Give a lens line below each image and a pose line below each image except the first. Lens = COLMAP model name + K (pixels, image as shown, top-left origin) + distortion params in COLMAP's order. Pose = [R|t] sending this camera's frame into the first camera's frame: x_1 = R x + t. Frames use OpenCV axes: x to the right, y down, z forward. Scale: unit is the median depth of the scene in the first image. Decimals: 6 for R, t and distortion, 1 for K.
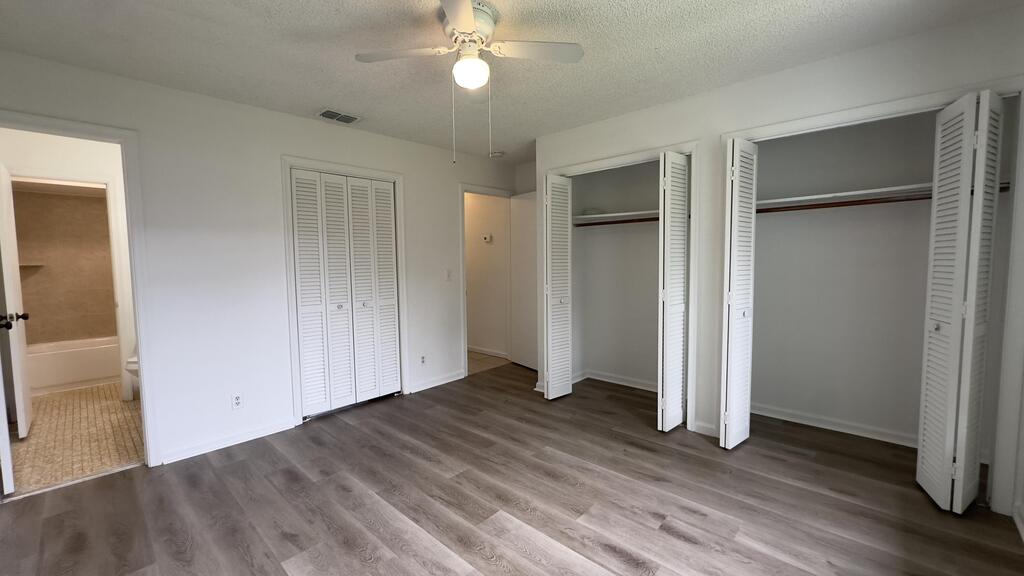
lens RADIAL K [[407.8, 0, 514.2], [0, 407.8, 290.0], [0, 0, 1]] dist [-0.000672, 0.000357]
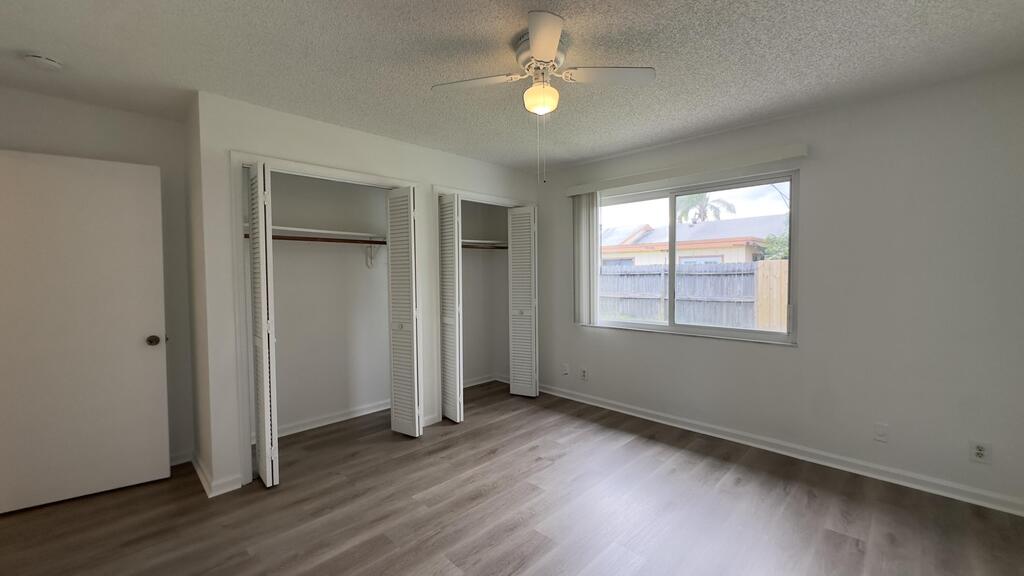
lens RADIAL K [[407.8, 0, 506.1], [0, 407.8, 288.3], [0, 0, 1]] dist [-0.000672, 0.000357]
pose [[0.037876, -0.018224, 0.999116, -0.828093], [0.089666, 0.995862, 0.014765, -0.053716], [-0.995251, 0.089027, 0.039353, 0.789708]]
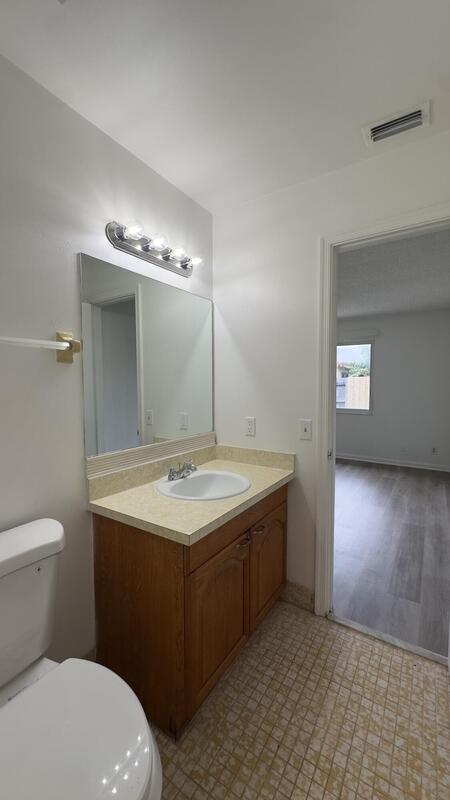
lens RADIAL K [[318.6, 0, 228.2], [0, 318.6, 397.5], [0, 0, 1]] dist [-0.000672, 0.000357]
pose [[-0.174129, -0.022962, 0.984455, -1.532484], [0.080518, 0.996048, 0.037474, -0.064832], [-0.981425, 0.085791, -0.171592, 1.307044]]
